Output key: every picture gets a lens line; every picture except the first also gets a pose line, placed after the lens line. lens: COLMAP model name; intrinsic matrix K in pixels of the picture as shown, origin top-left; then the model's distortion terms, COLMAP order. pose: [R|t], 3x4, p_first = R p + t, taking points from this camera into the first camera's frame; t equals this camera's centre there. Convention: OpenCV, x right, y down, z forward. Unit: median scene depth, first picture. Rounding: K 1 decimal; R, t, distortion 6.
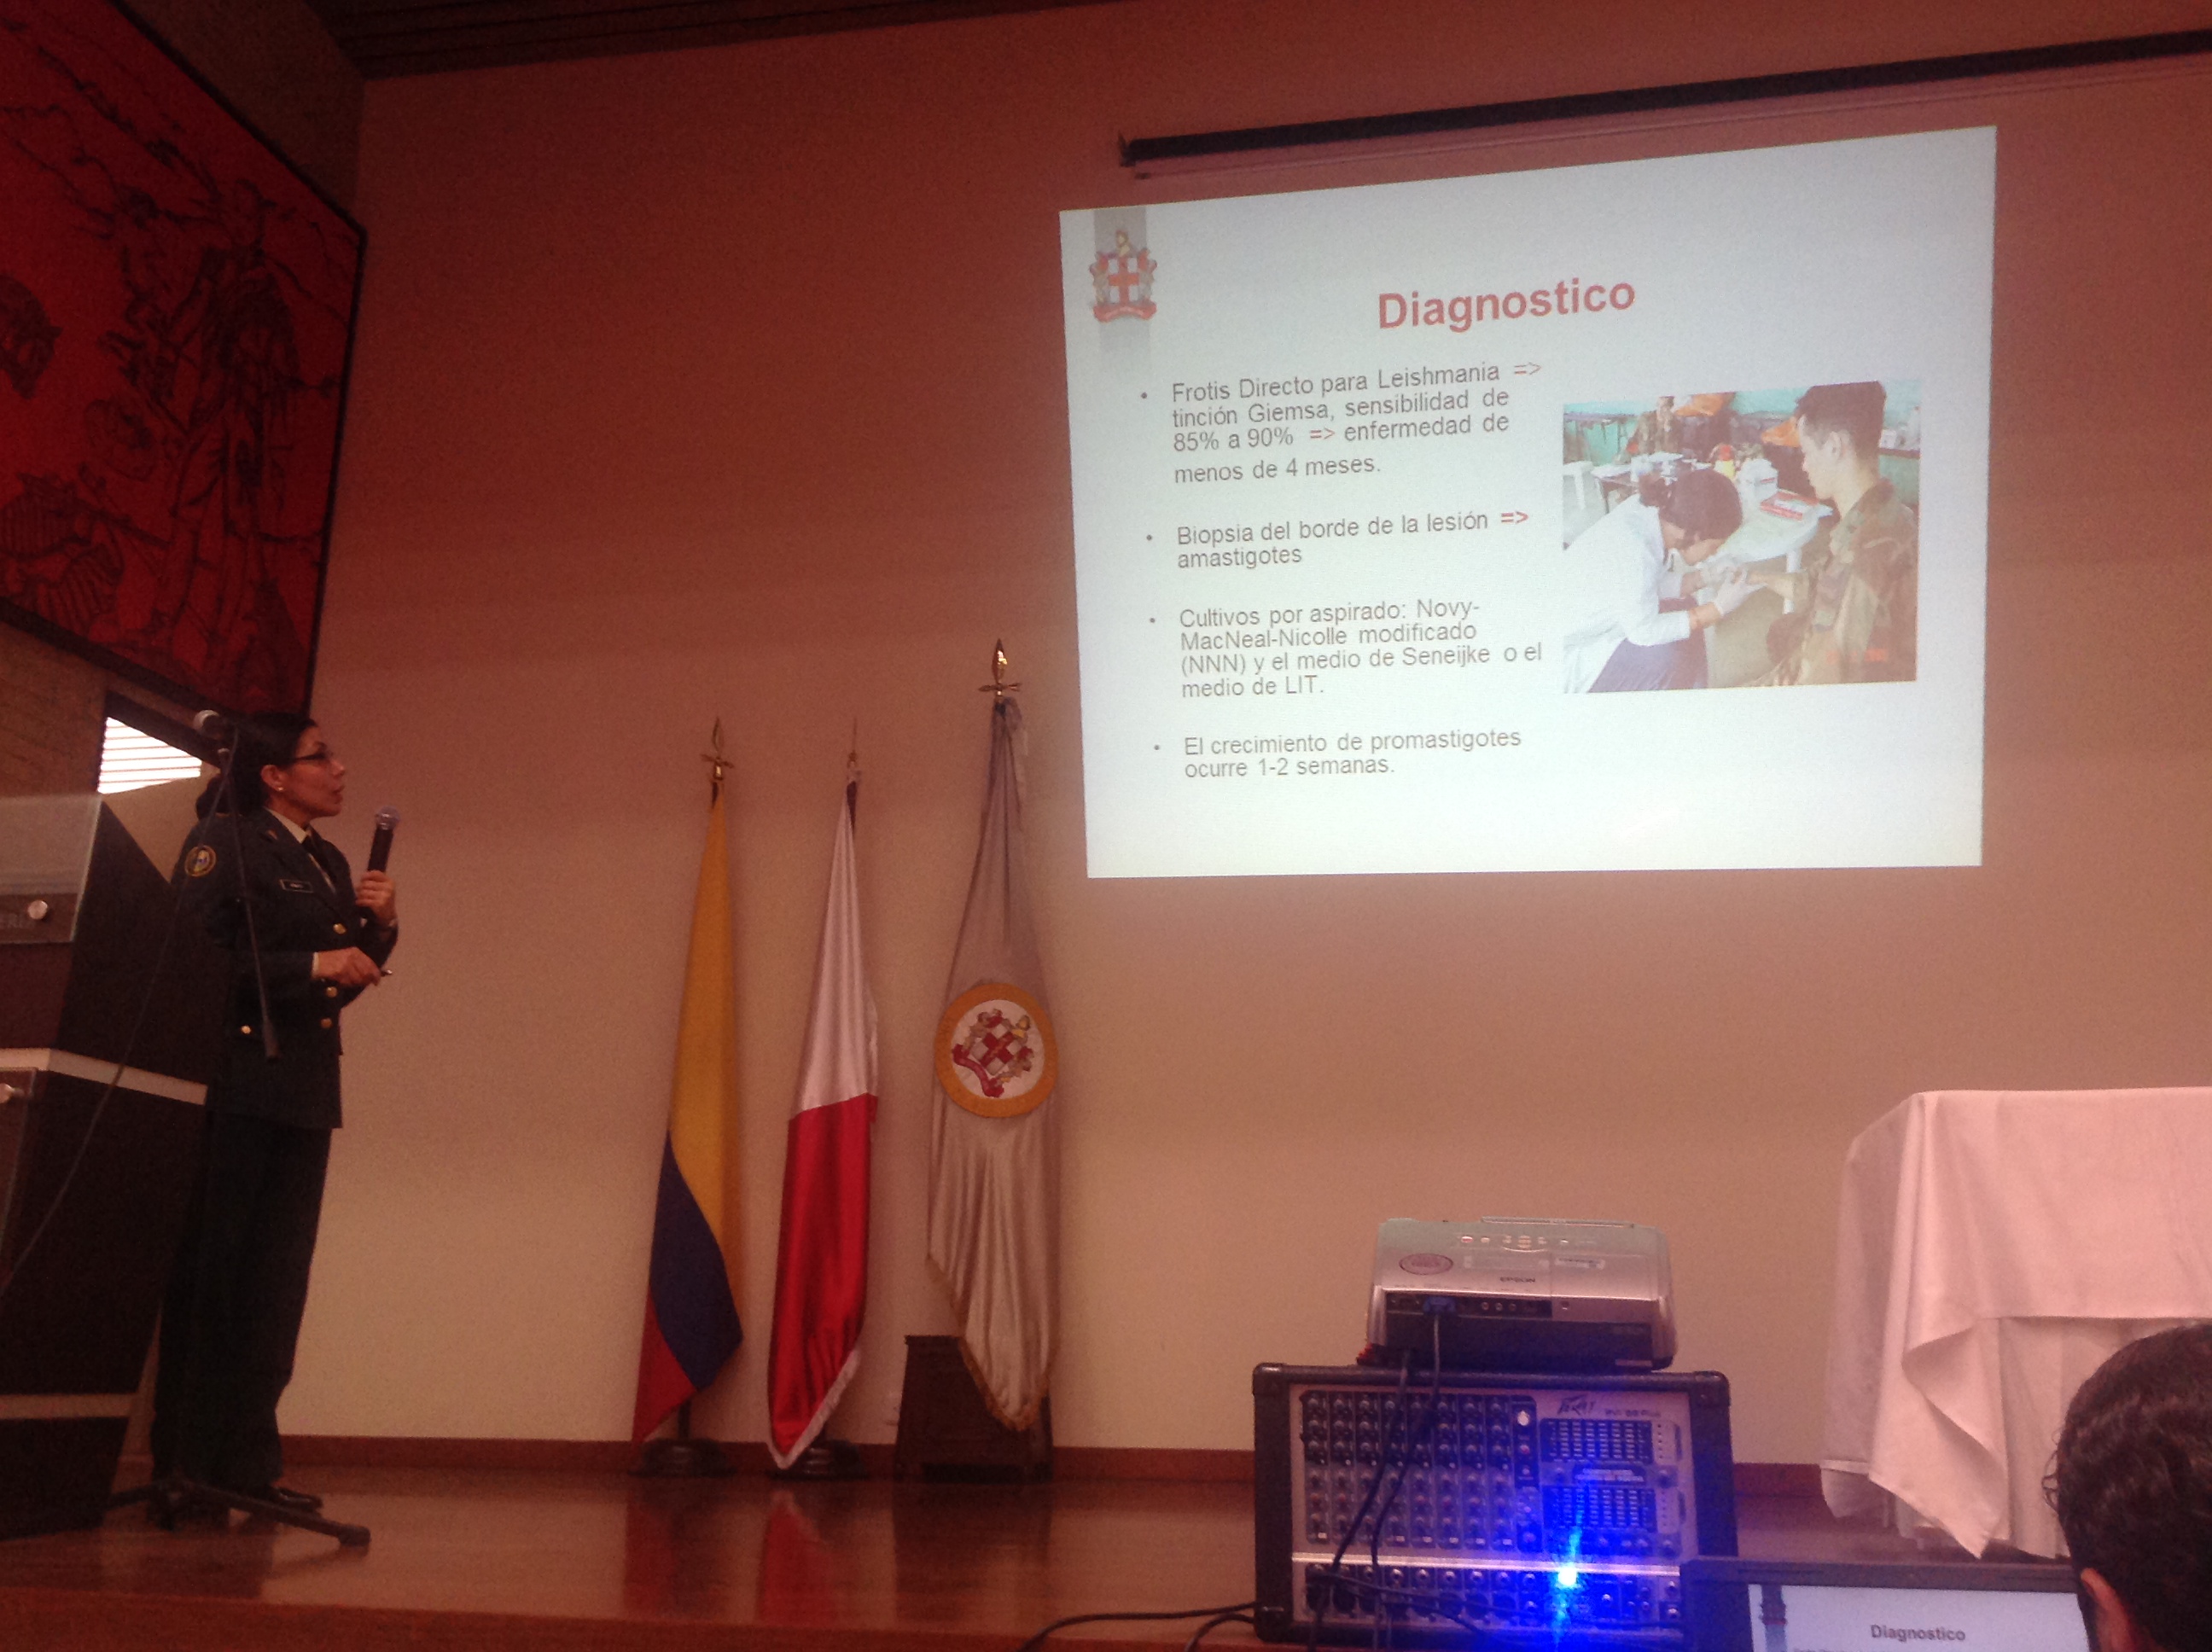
lens RADIAL K [[2166.2, 0, 1062.3], [0, 2166.2, 834.4], [0, 0, 1]] dist [0.133570, -0.314270]
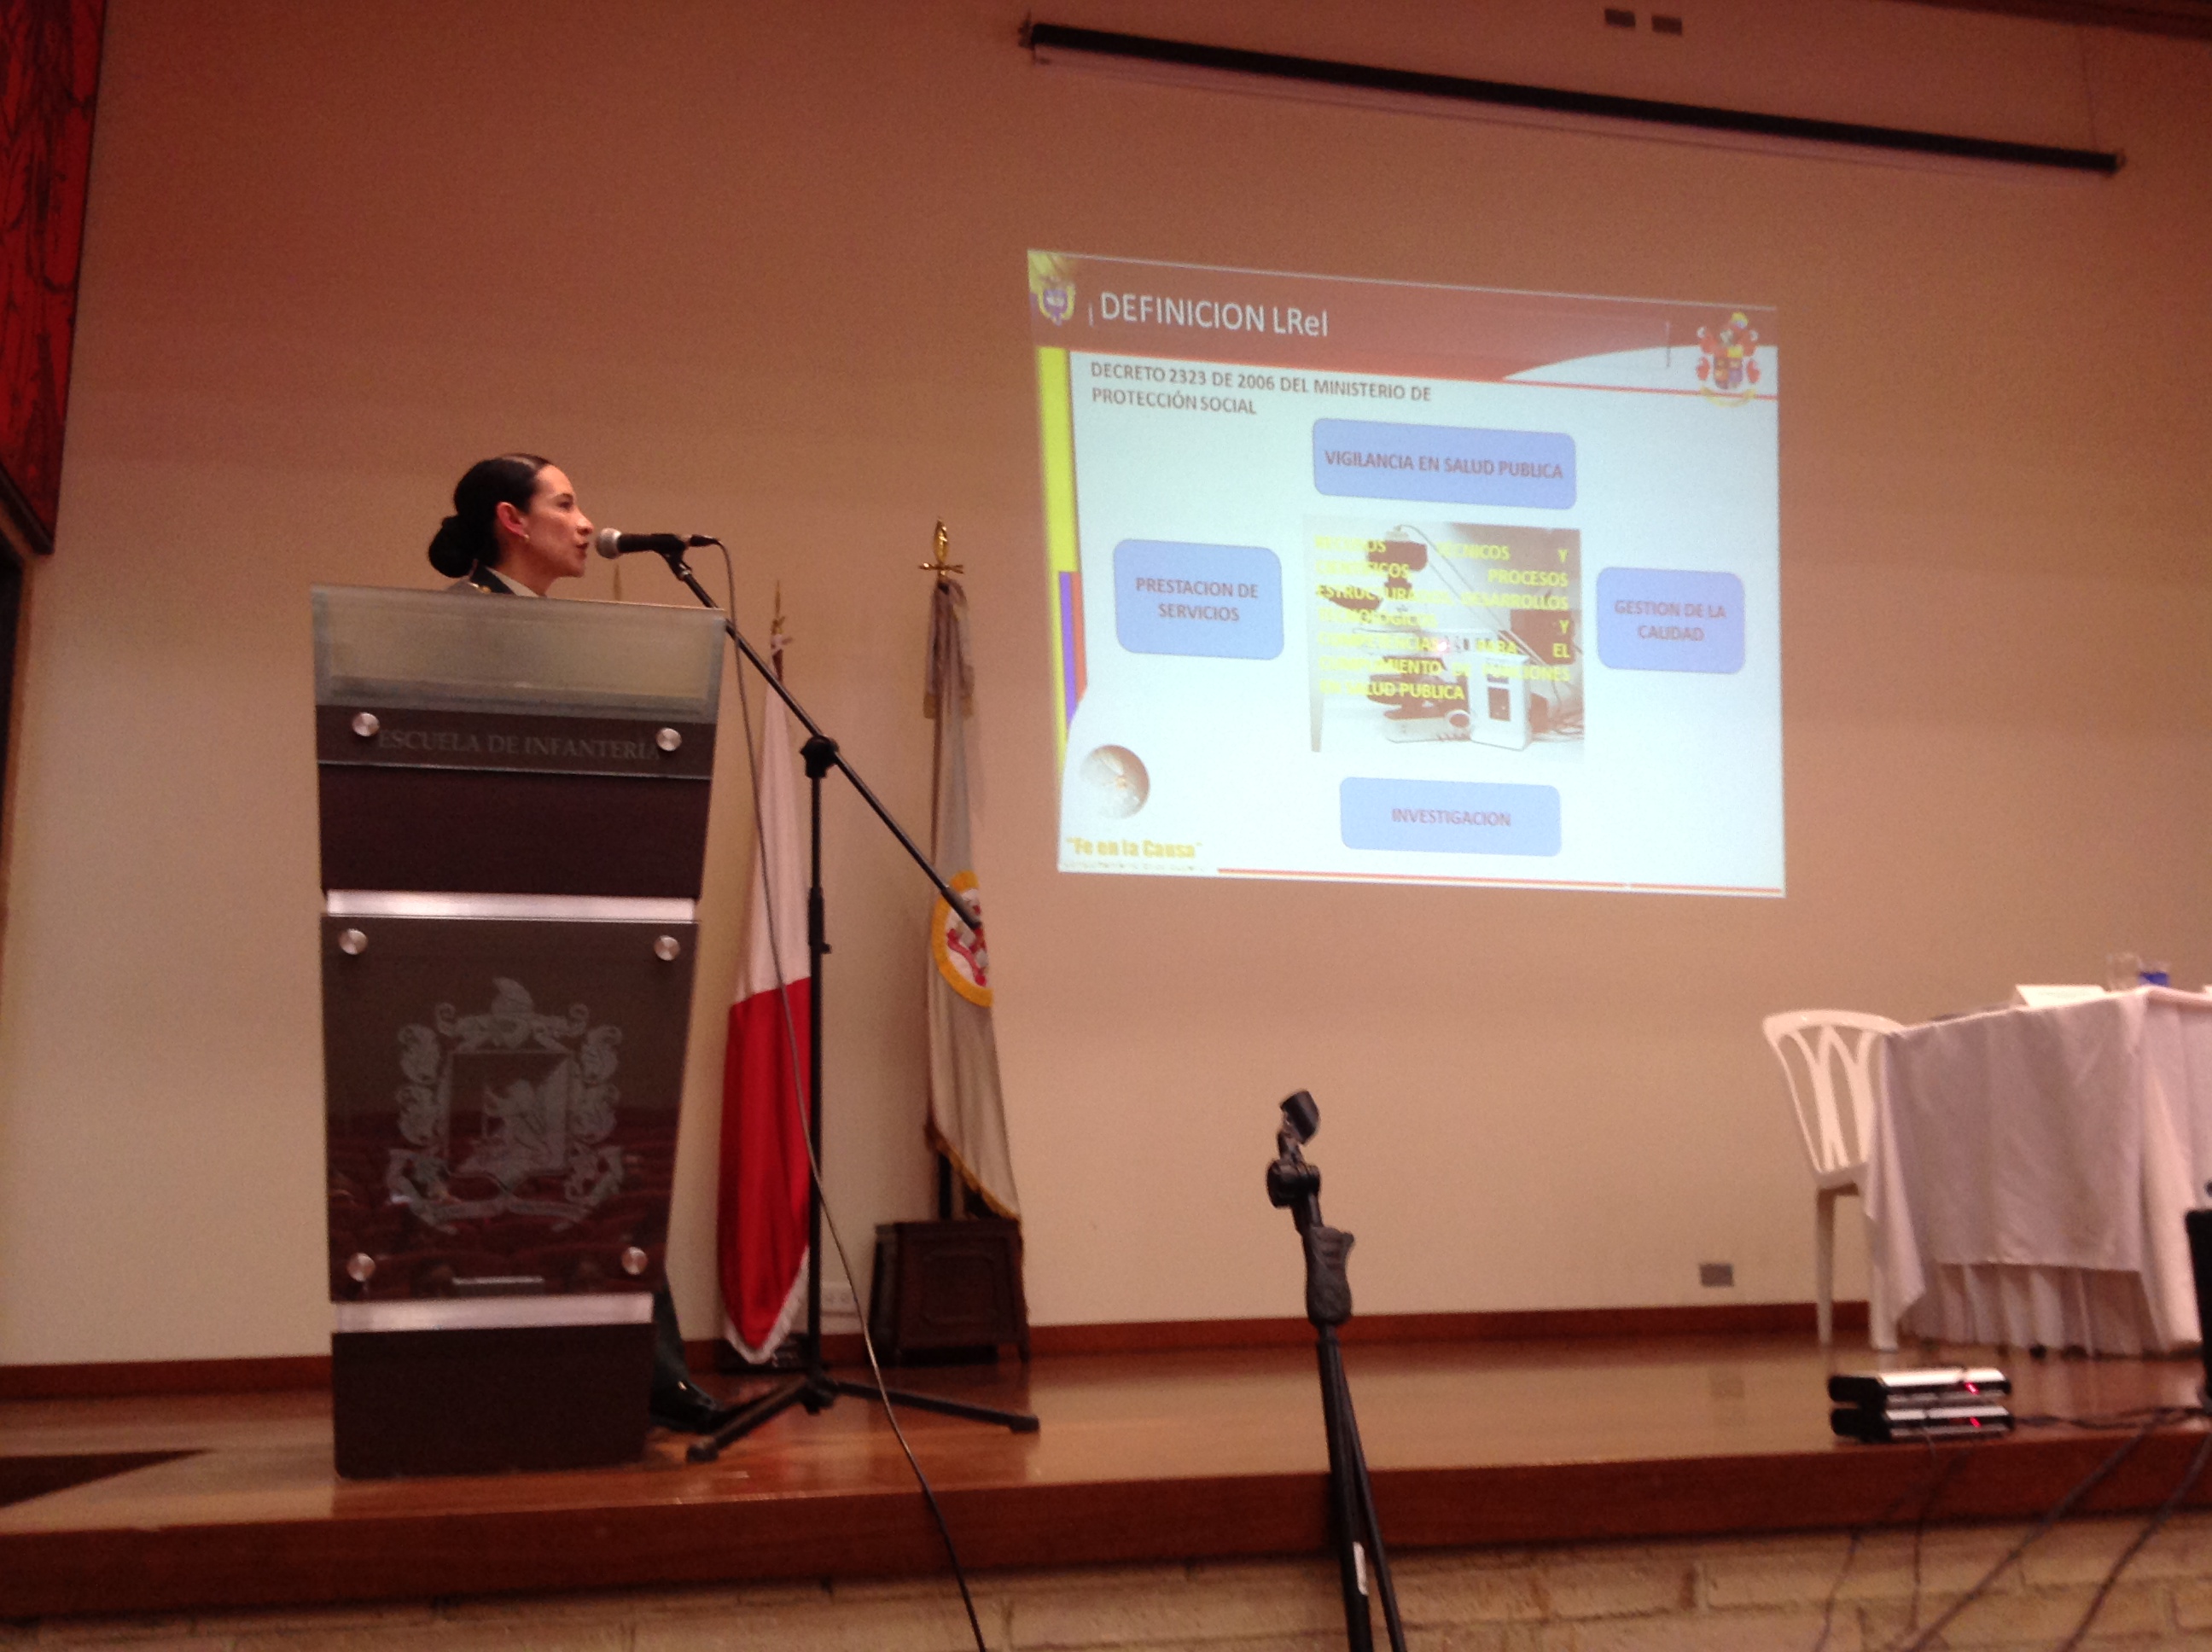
lens RADIAL K [[2201.1, 0, 1014.4], [0, 2201.1, 841.1], [0, 0, 1]] dist [0.066076, -0.142427]
pose [[0.887170, 0.048189, 0.458919, -0.794982], [-0.070283, 0.997040, 0.031175, 0.040085], [-0.456058, -0.059912, 0.887931, 0.177628]]
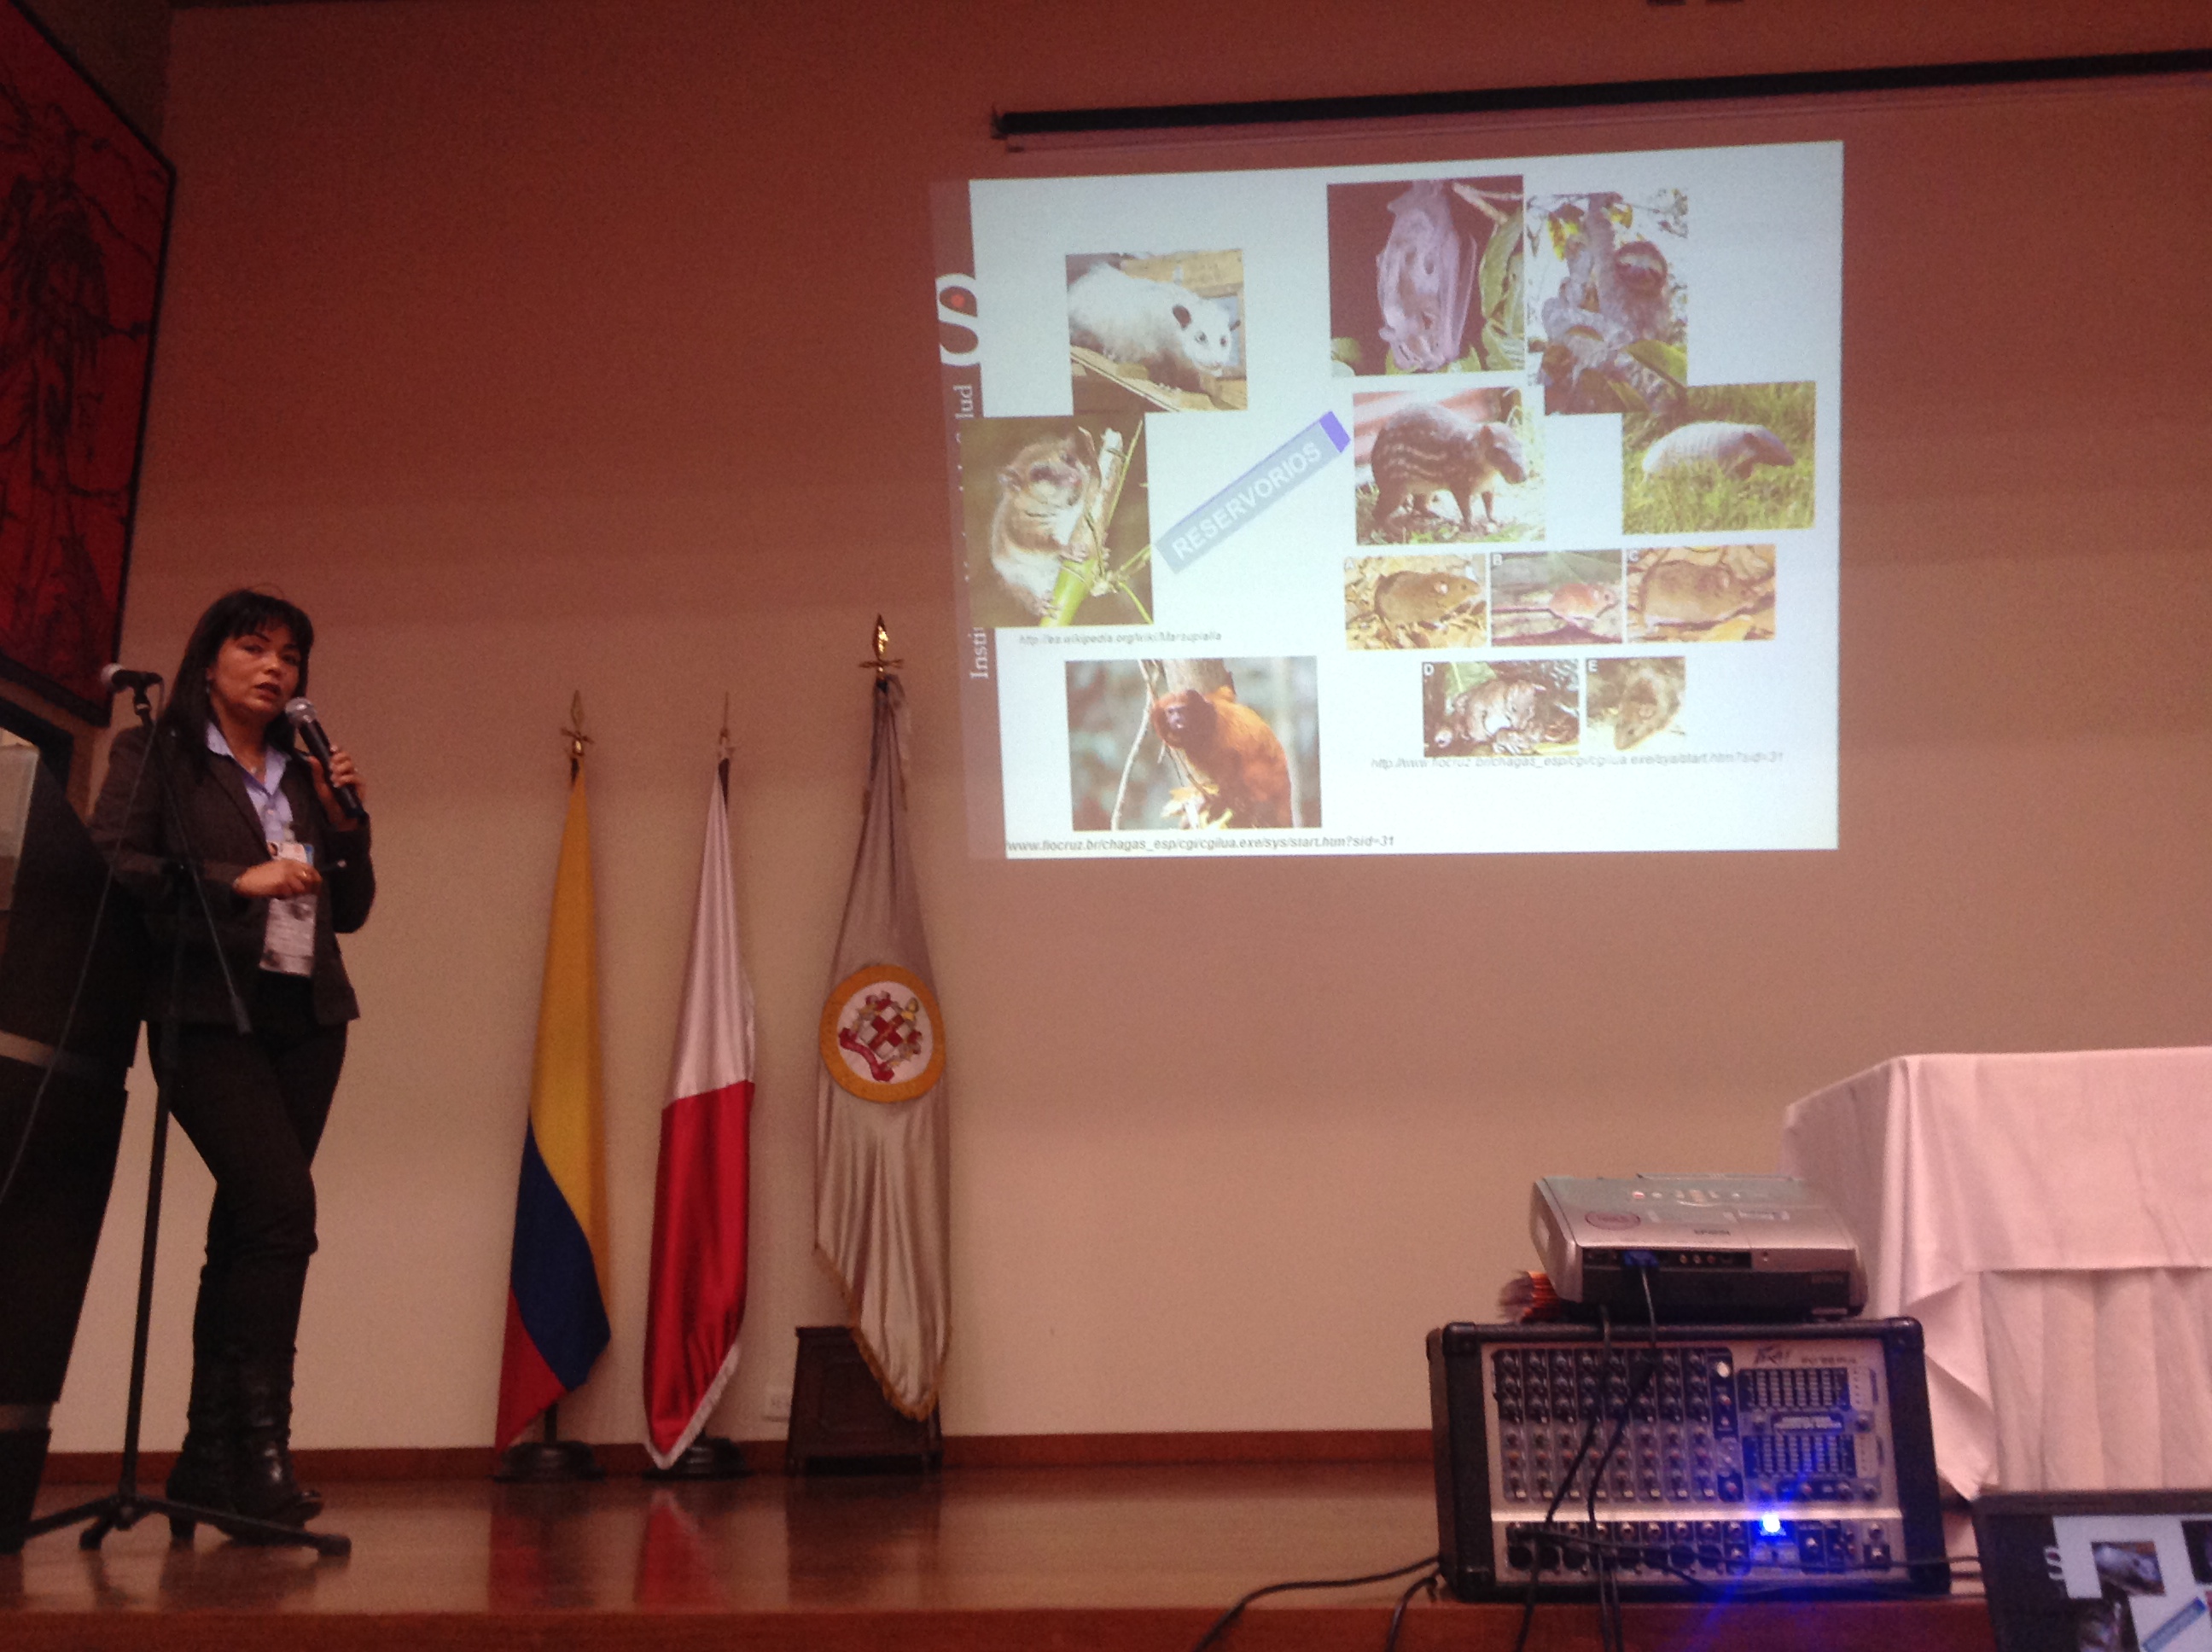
lens RADIAL K [[2166.2, 0, 1062.3], [0, 2166.2, 834.4], [0, 0, 1]] dist [0.133570, -0.314270]
pose [[0.989139, 0.006436, 0.146841, -0.160217], [-0.006380, 0.999979, -0.000856, 0.016789], [-0.146844, -0.000090, 0.989160, 0.035180]]
